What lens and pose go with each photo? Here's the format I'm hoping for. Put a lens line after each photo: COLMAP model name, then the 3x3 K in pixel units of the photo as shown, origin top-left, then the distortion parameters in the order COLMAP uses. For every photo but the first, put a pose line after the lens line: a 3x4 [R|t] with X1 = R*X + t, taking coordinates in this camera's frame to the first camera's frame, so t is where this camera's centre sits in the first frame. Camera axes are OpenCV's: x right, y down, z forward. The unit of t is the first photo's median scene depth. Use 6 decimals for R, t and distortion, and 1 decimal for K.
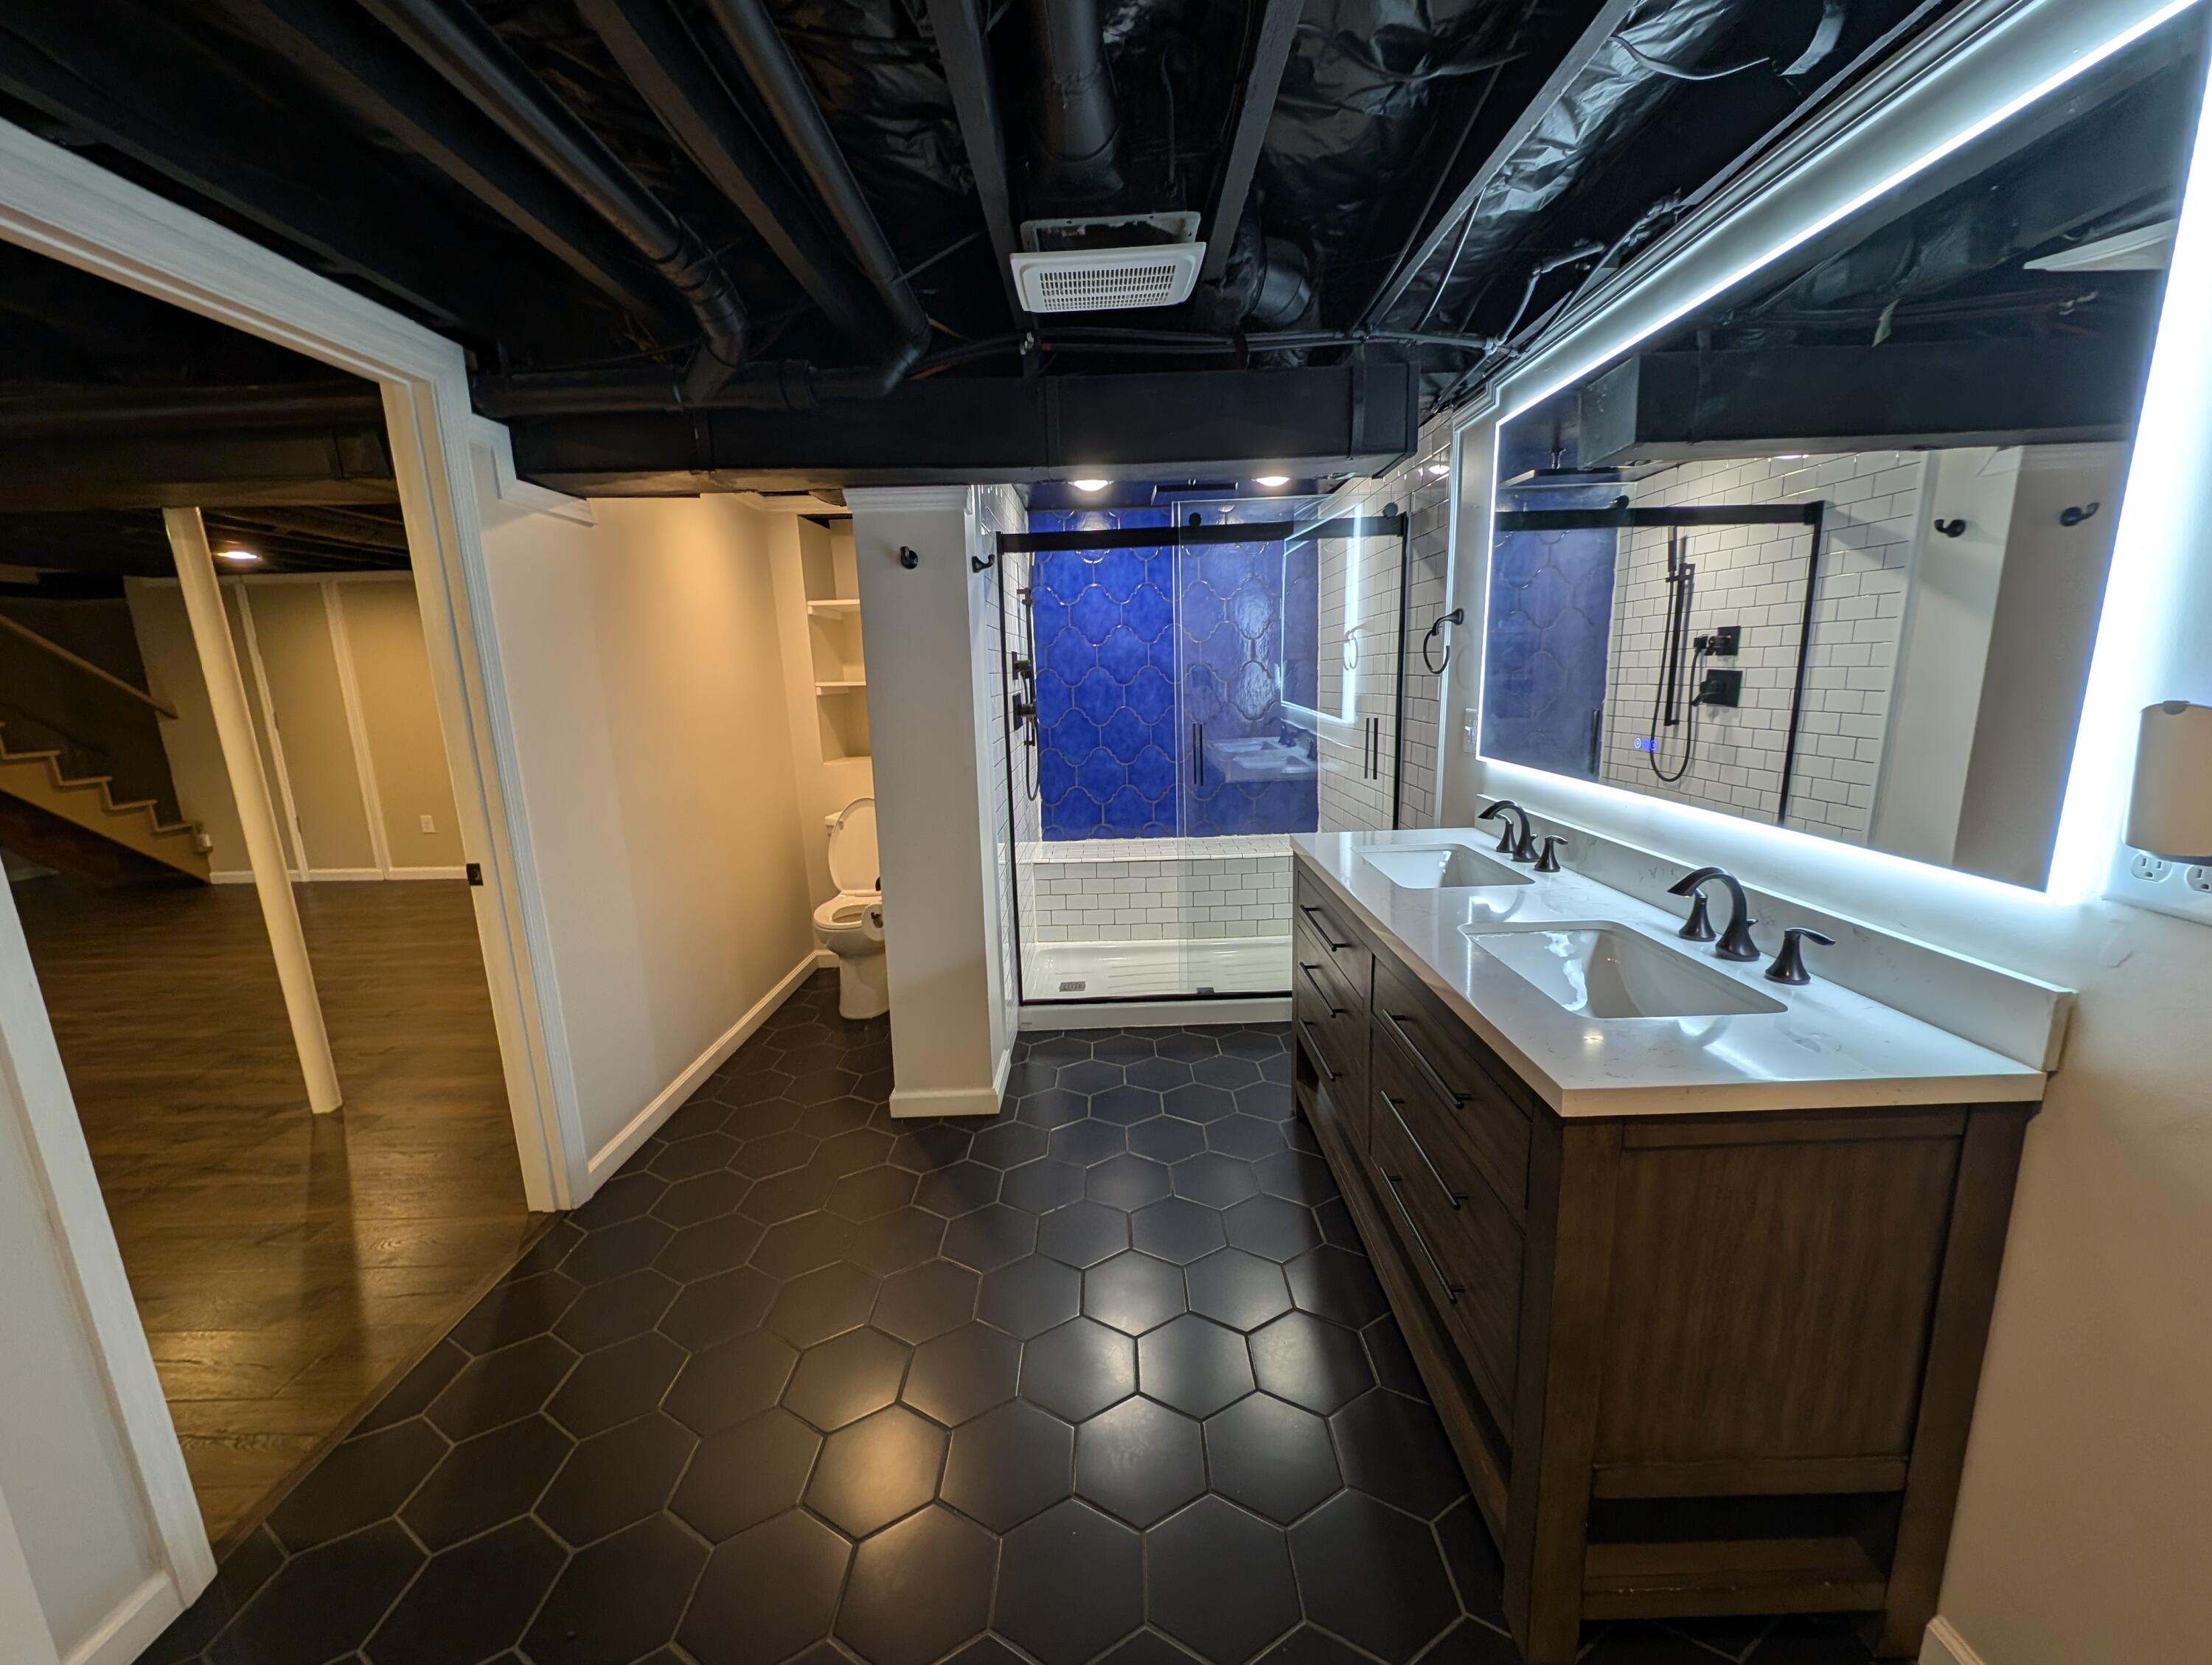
lens RADIAL K [[830.4, 0, 1117.6], [0, 830.4, 832.0], [0, 0, 1]] dist [0.006003, -0.002618]
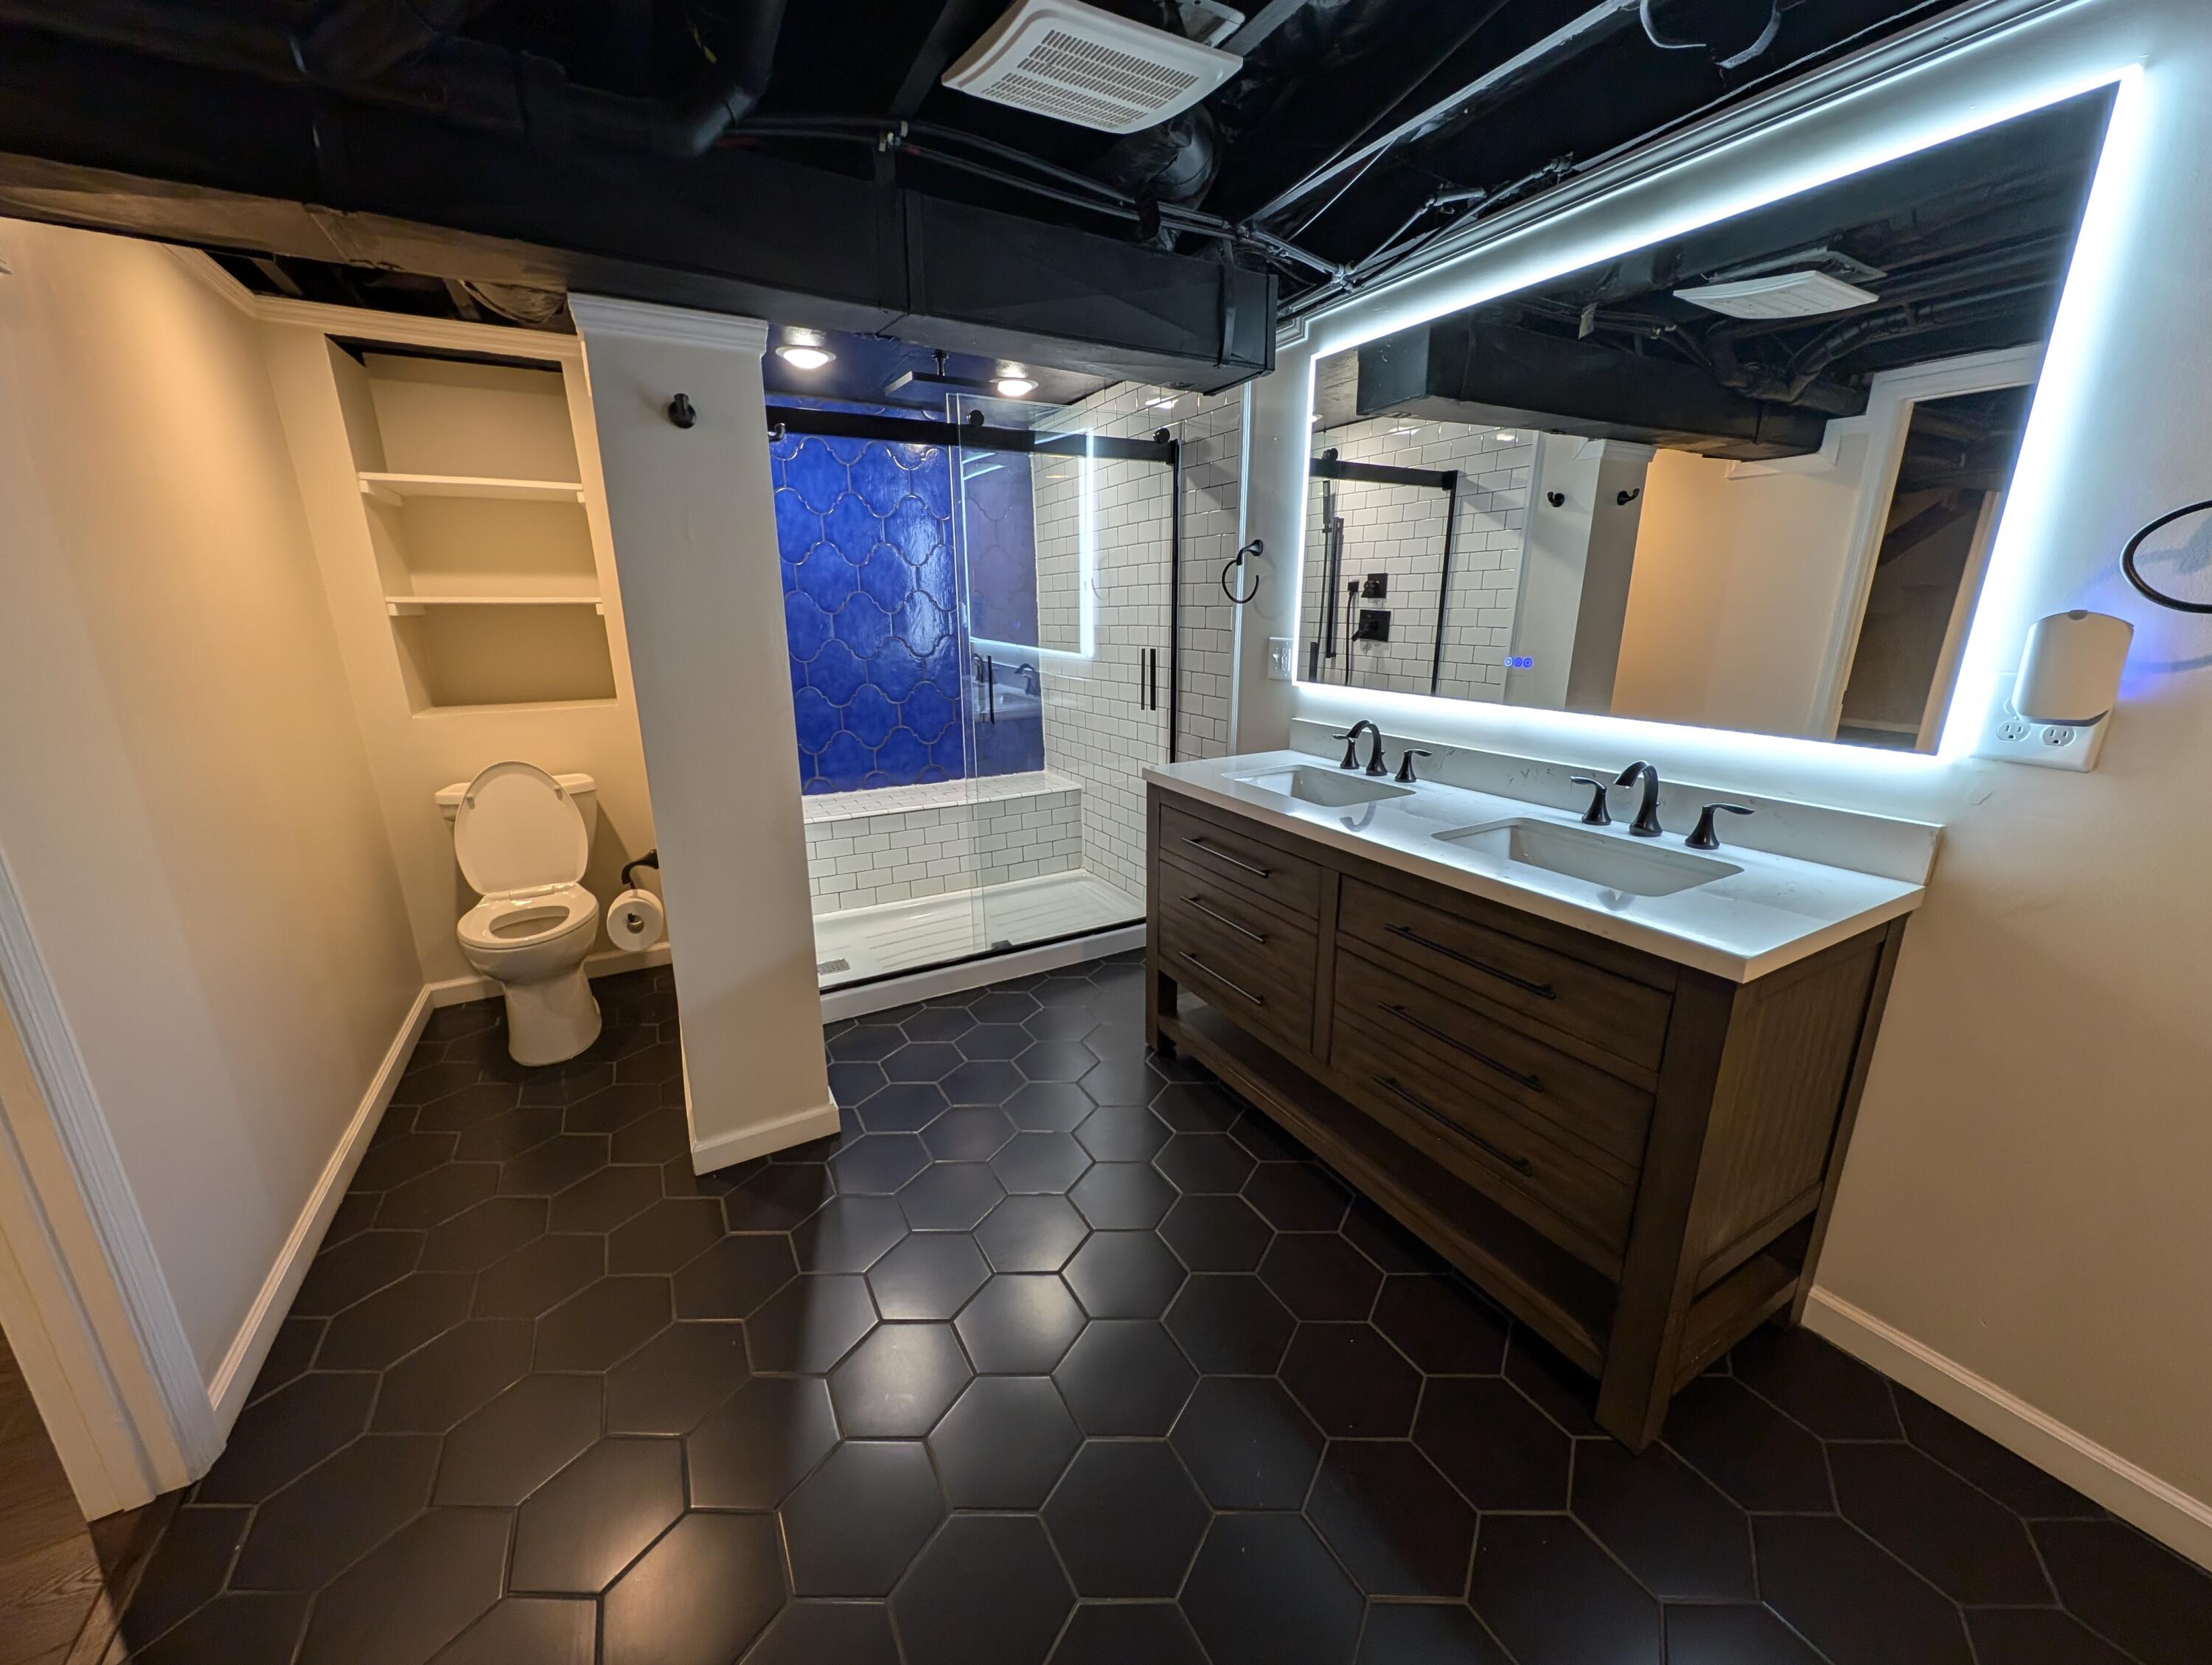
lens RADIAL K [[830.4, 0, 1108.4], [0, 830.4, 830.2], [0, 0, 1]] dist [0.006003, -0.002618]
pose [[0.875428, -0.100592, 0.472766, -0.236862], [0.070868, 0.994247, 0.080321, -0.003914], [-0.478126, -0.036811, 0.877520, 0.142904]]
